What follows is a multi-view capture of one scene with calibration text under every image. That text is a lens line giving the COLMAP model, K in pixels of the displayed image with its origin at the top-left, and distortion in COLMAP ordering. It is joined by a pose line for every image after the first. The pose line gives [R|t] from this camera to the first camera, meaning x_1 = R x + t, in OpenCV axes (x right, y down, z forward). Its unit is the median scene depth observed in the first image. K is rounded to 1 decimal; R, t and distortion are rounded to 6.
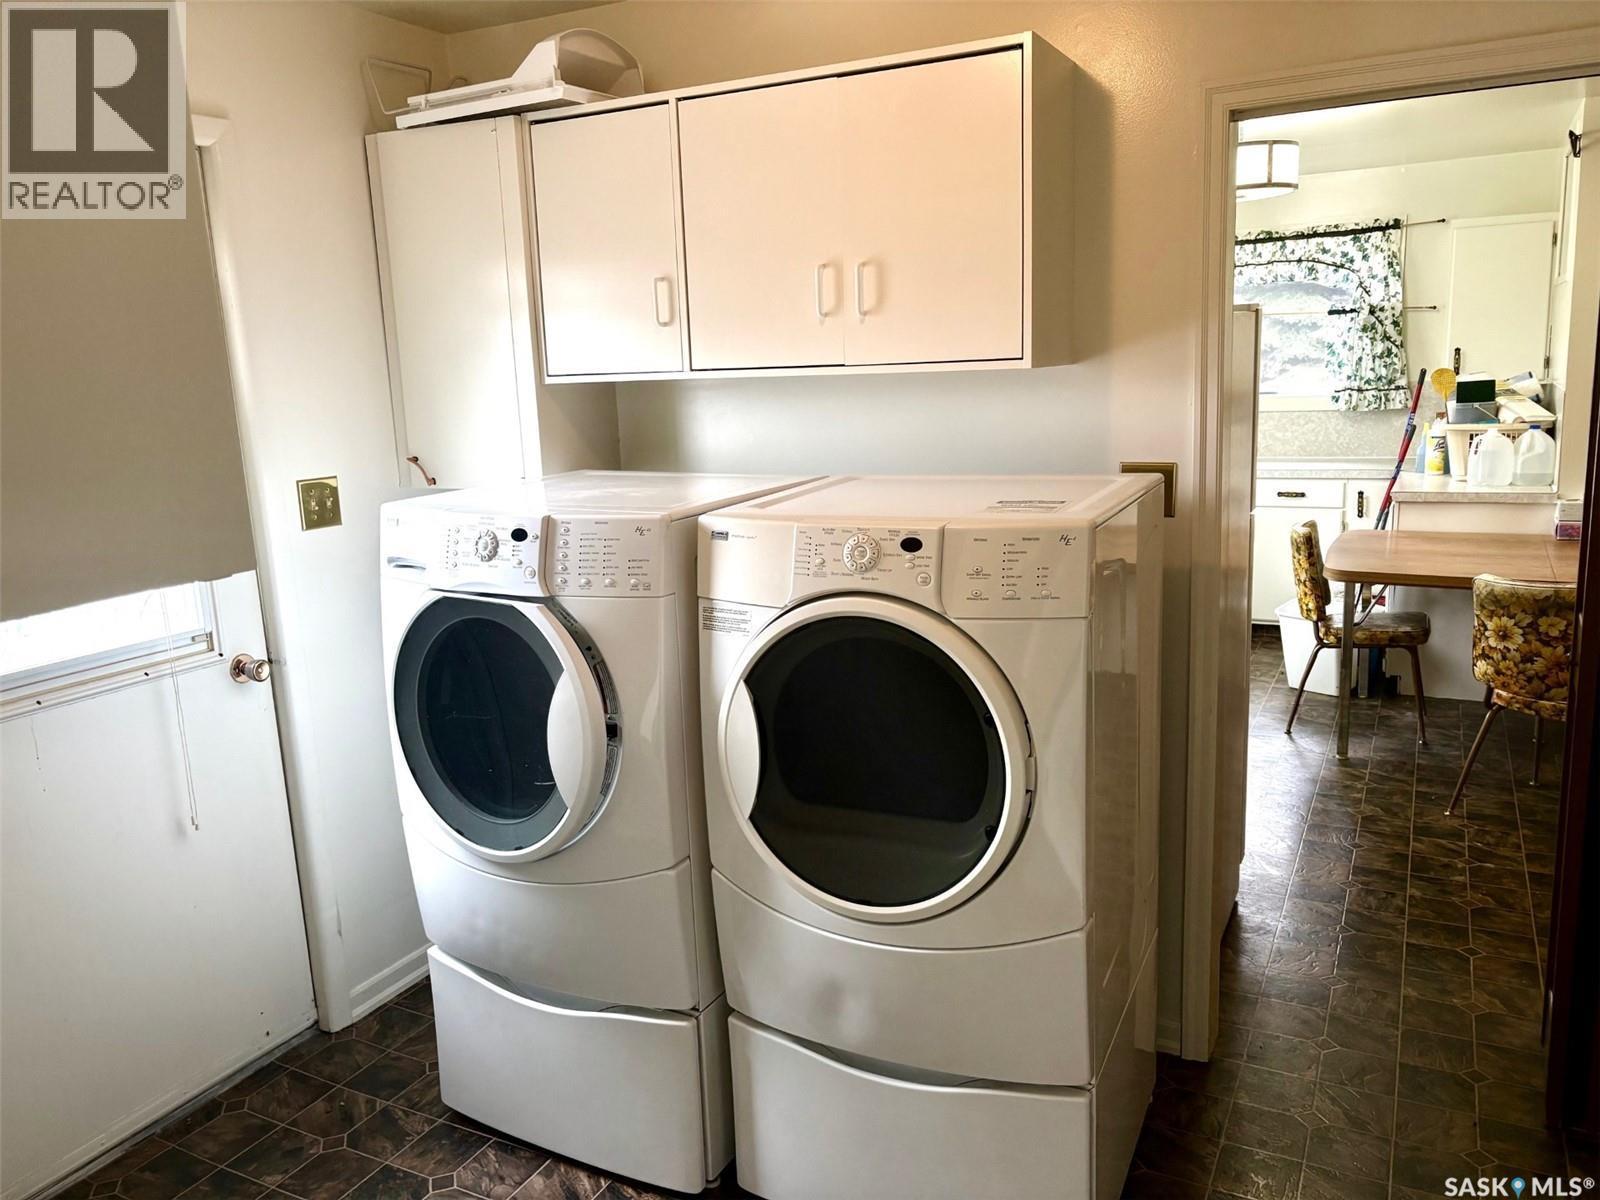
lens RADIAL K [[1204.6, 0, 791.0], [0, 1204.6, 597.7], [0, 0, 1]] dist [0.027097, -0.006363]
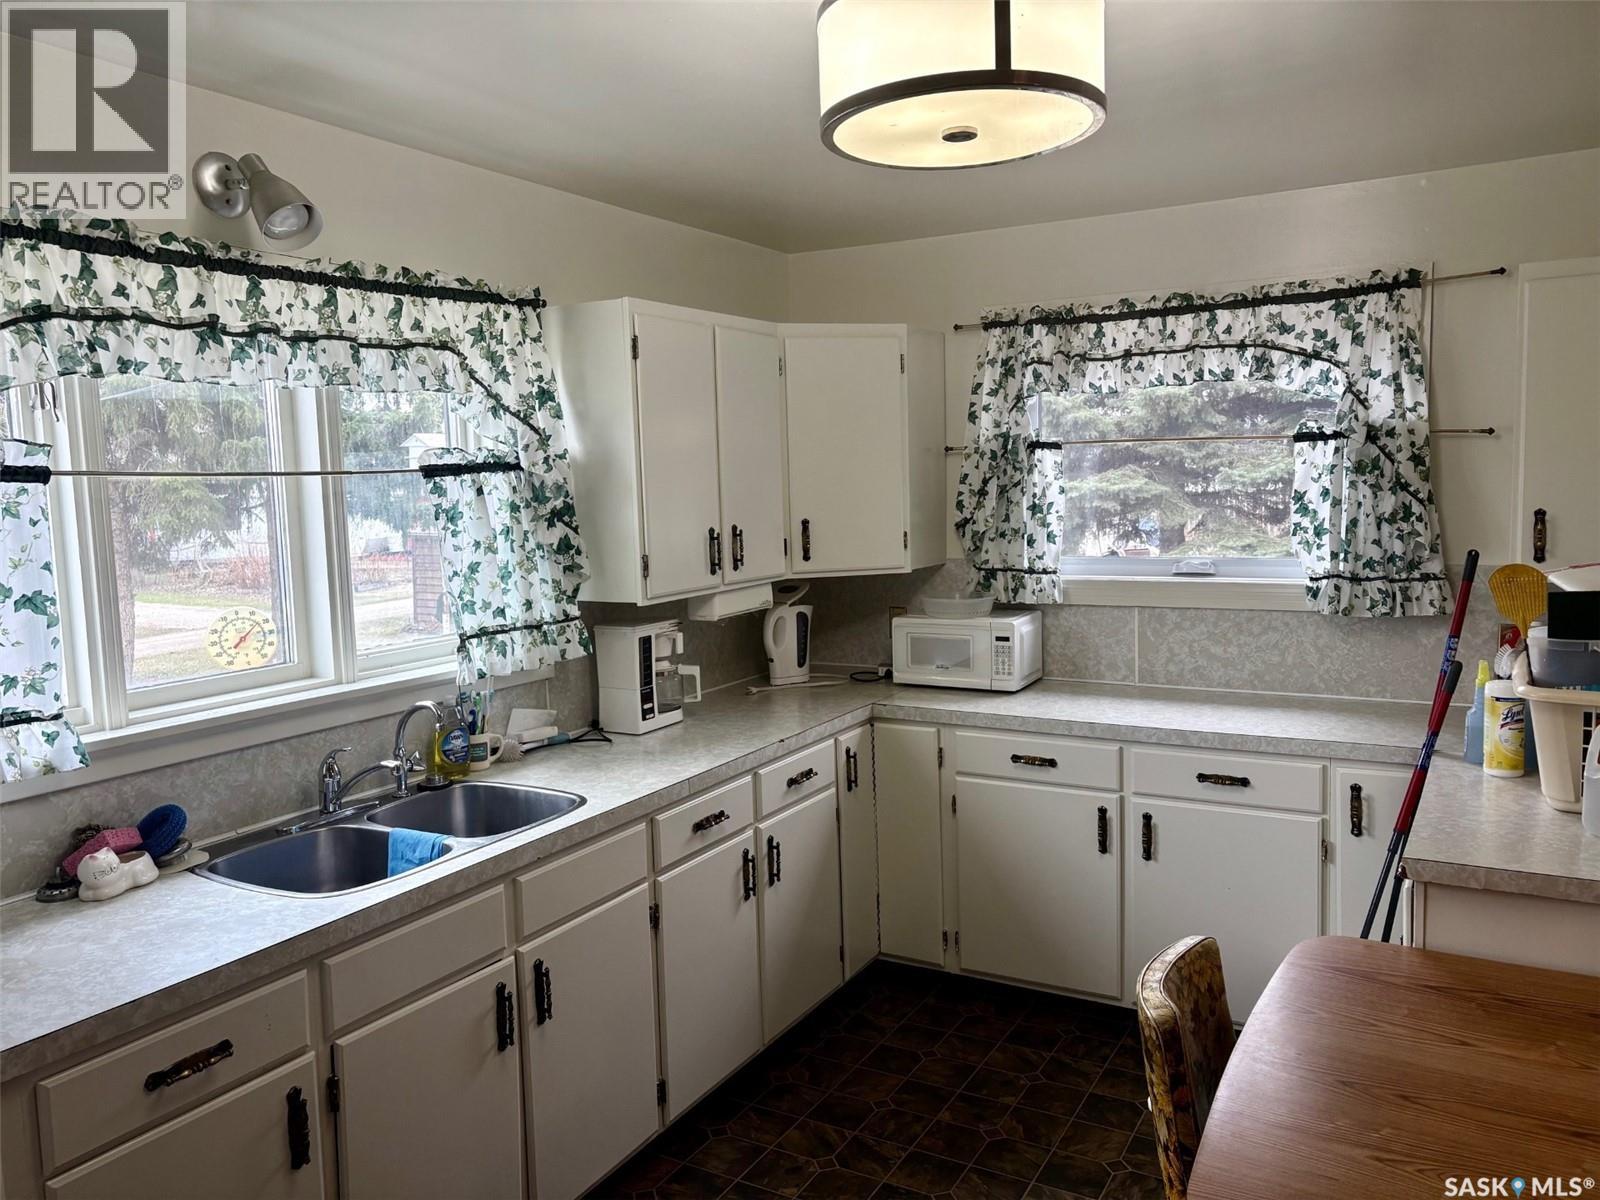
lens RADIAL K [[1204.6, 0, 803.5], [0, 1204.6, 590.7], [0, 0, 1]] dist [0.027097, -0.006363]
pose [[0.999236, 0.021993, -0.032301, 0.243309], [-0.025251, 0.994238, -0.104180, -0.104632], [0.029824, 0.104916, 0.994034, 0.460797]]
